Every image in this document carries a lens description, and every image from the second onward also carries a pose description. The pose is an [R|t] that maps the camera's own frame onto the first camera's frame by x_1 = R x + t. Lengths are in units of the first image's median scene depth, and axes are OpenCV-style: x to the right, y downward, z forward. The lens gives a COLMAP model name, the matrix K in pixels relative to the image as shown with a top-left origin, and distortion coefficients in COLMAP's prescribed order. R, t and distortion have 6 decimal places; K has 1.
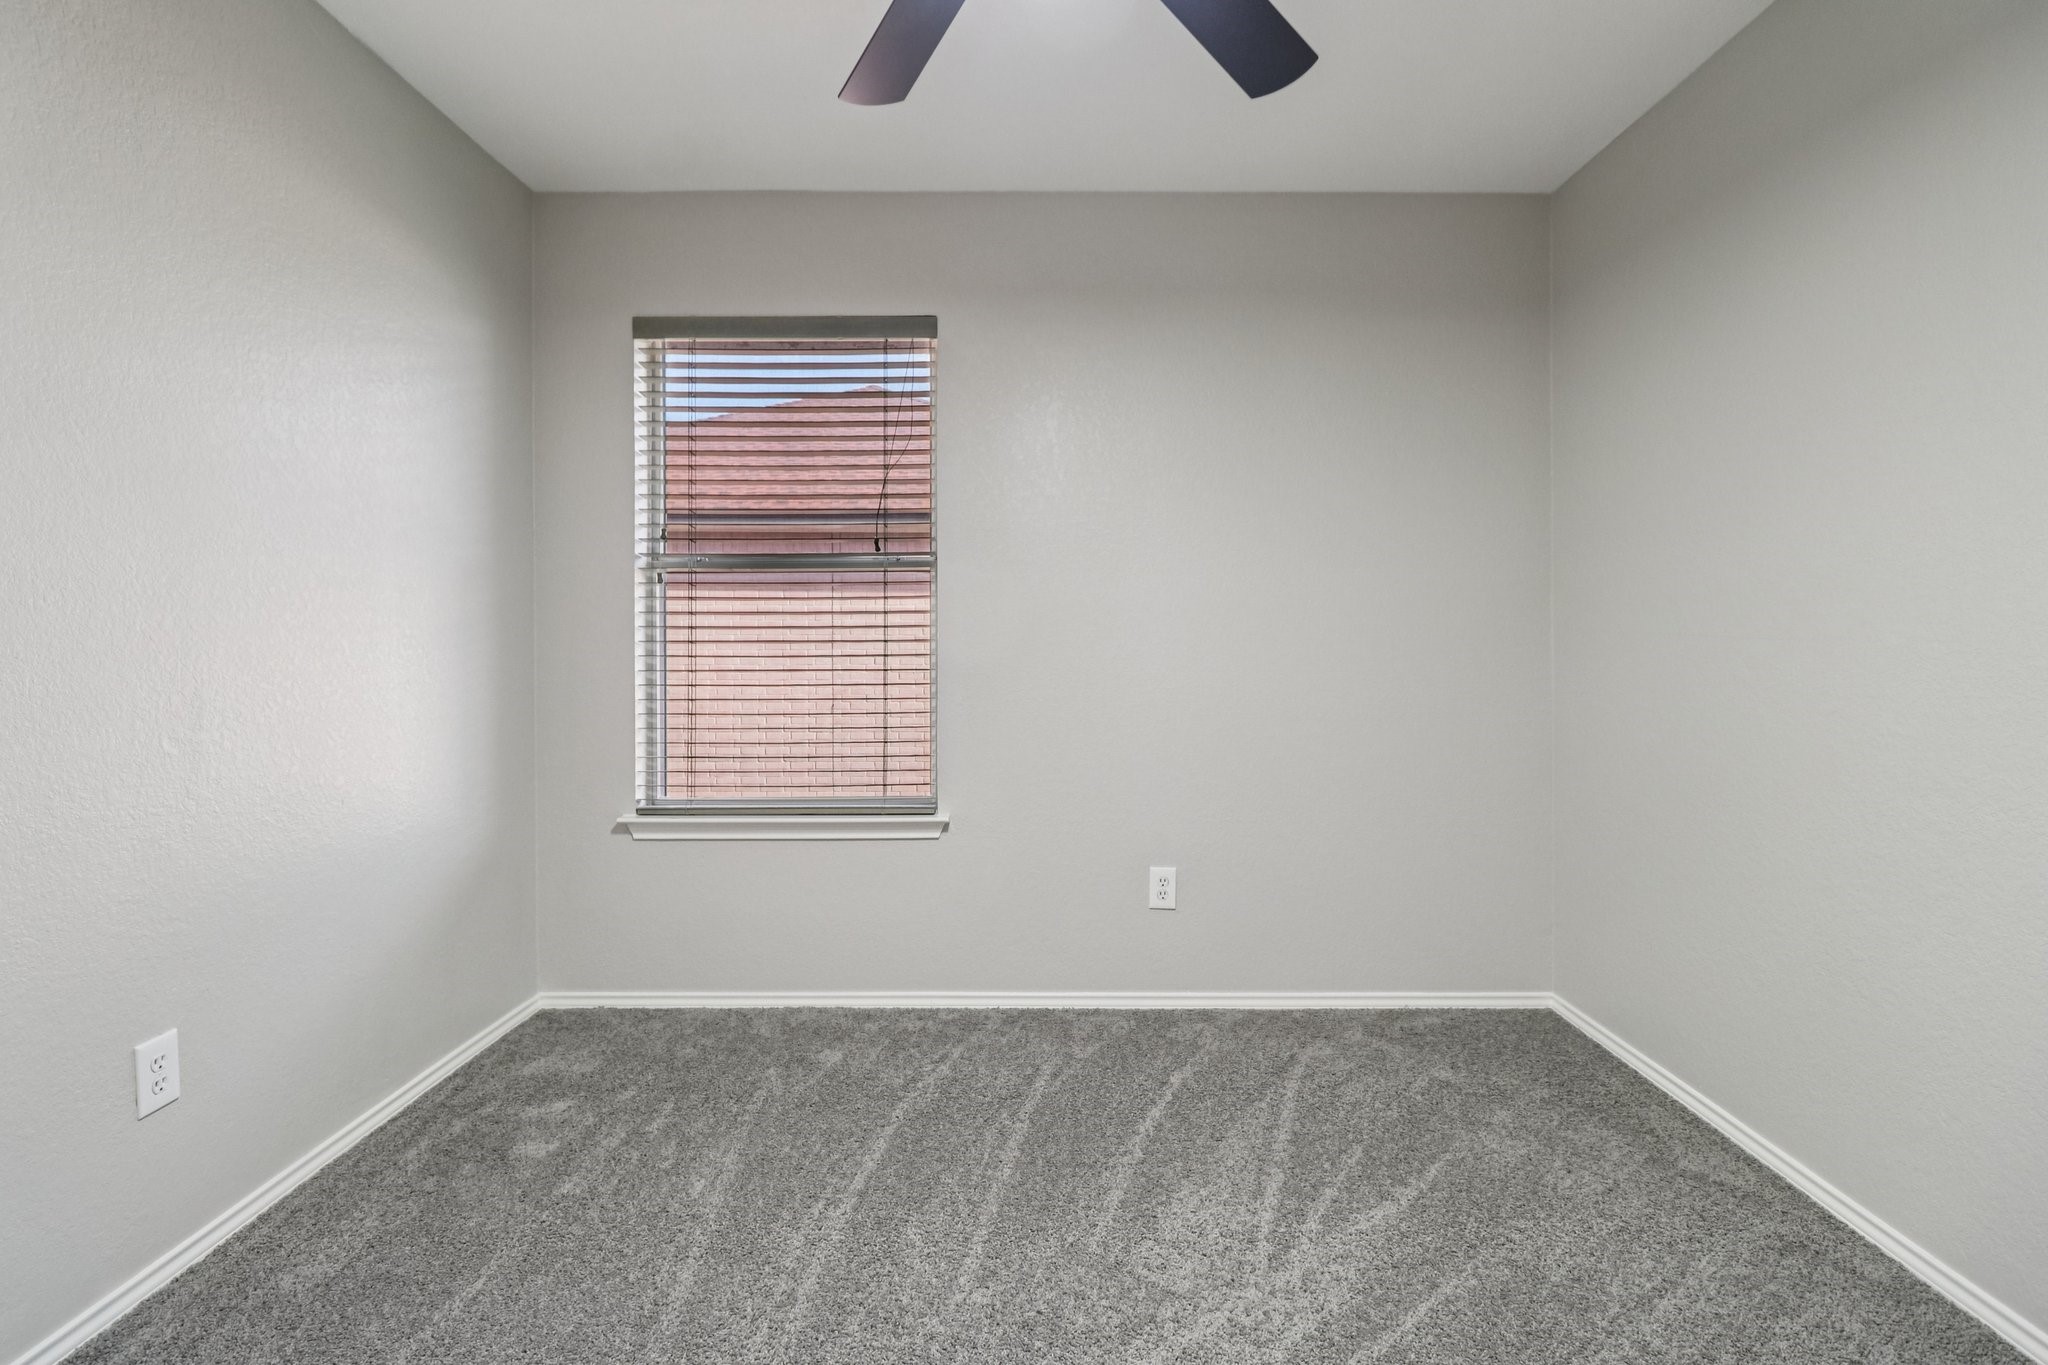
lens RADIAL K [[972.8, 0, 1014.7], [0, 972.8, 648.3], [0, 0, 1]] dist [-0.000311, -0.015300]
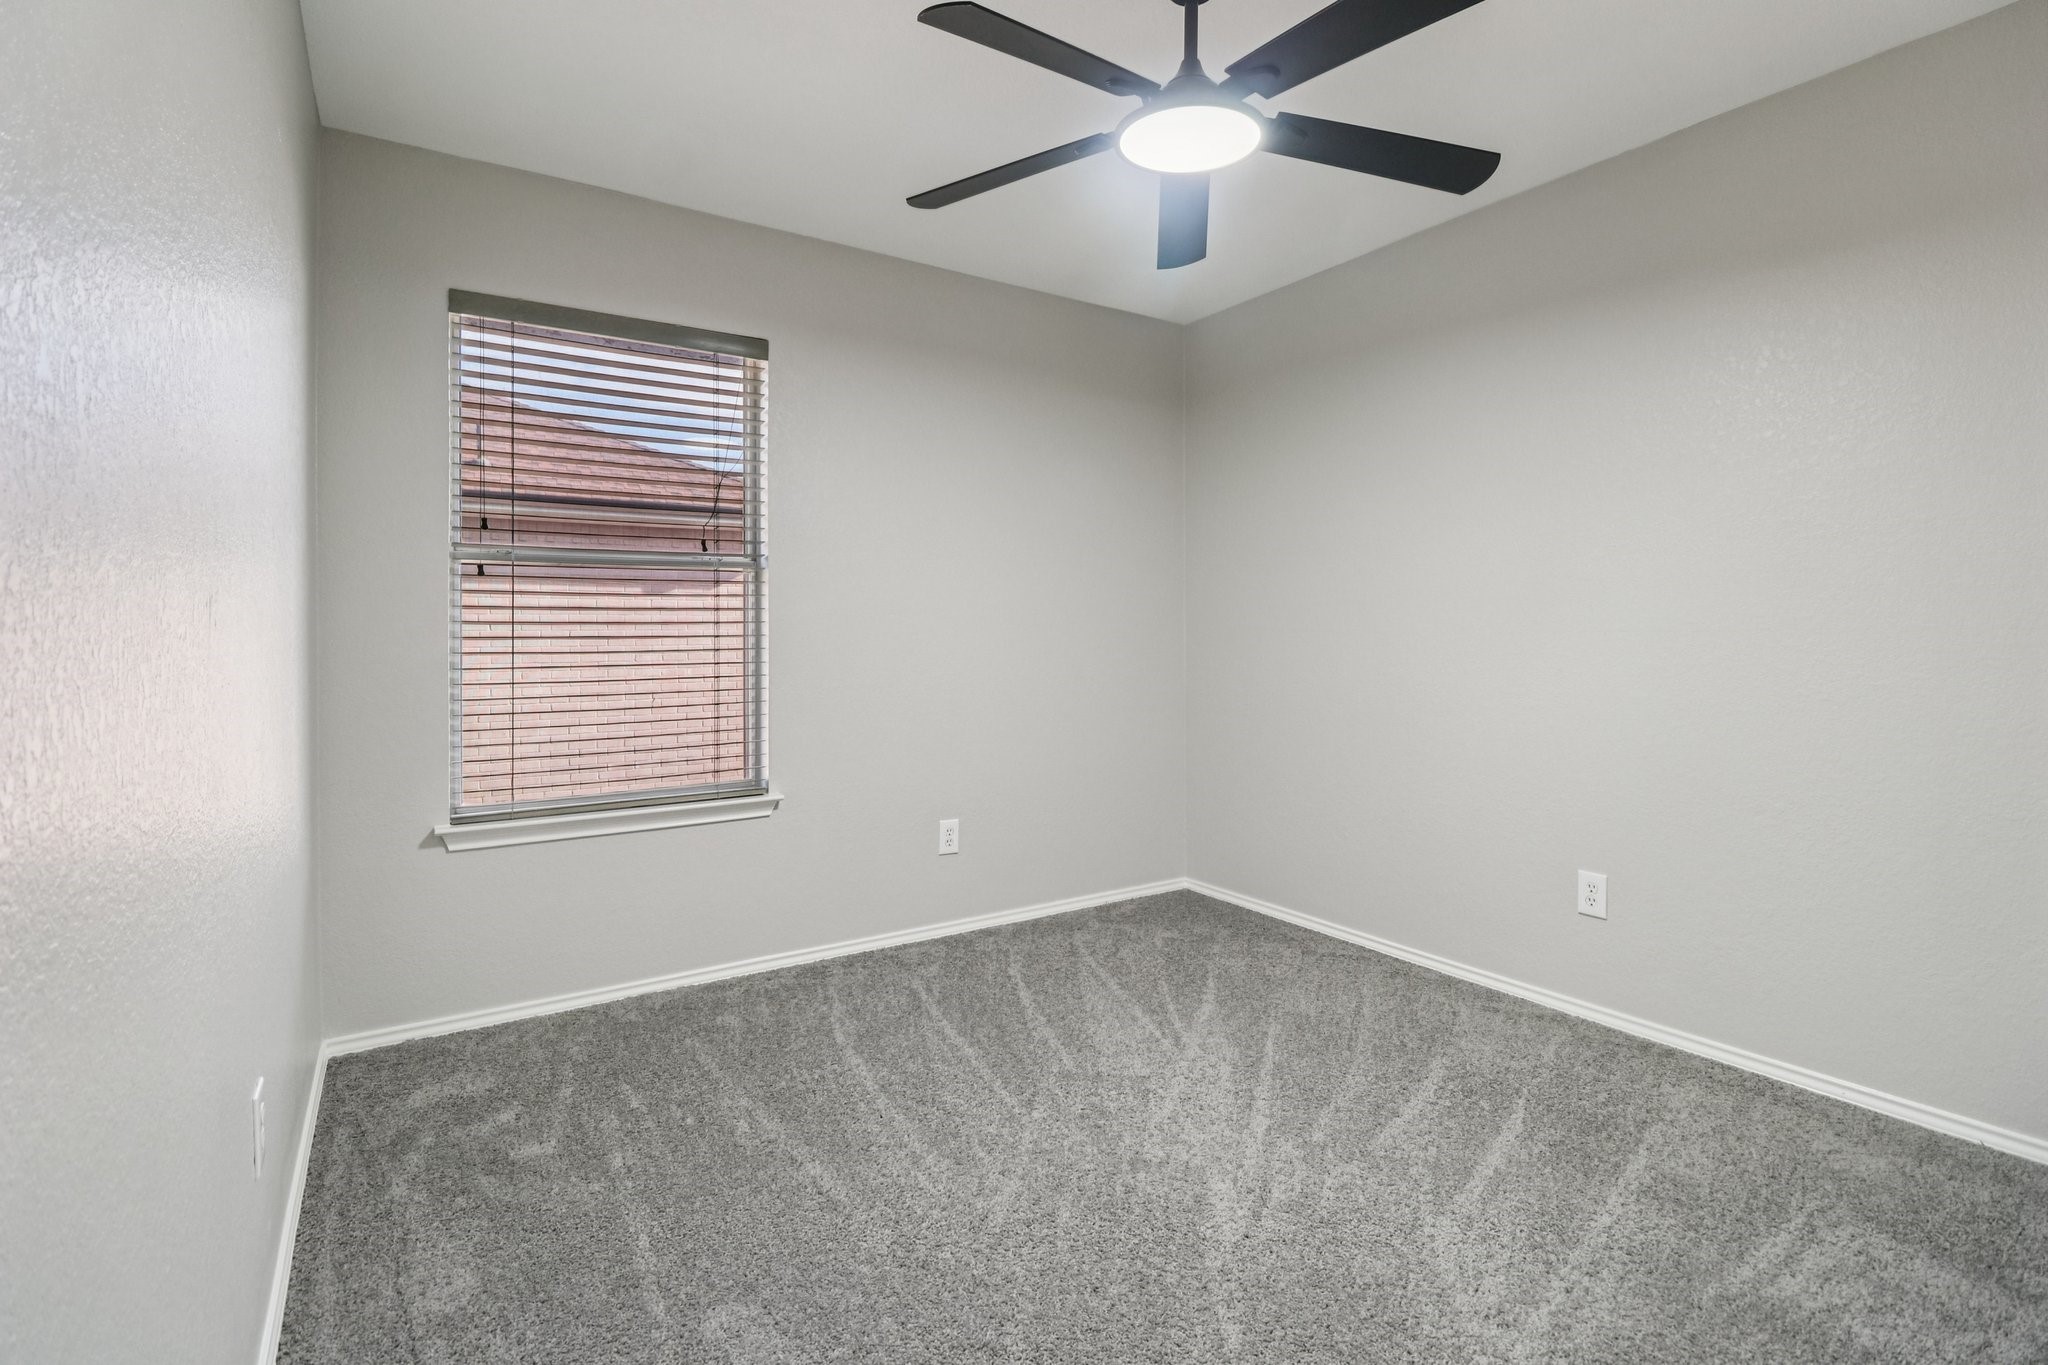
lens RADIAL K [[972.8, 0, 1014.7], [0, 972.8, 648.3], [0, 0, 1]] dist [-0.000311, -0.015300]
pose [[0.834683, -0.011383, 0.550613, -0.462760], [0.009744, 0.999935, 0.005901, 0.002503], [-0.550645, 0.000440, 0.834740, -0.071300]]
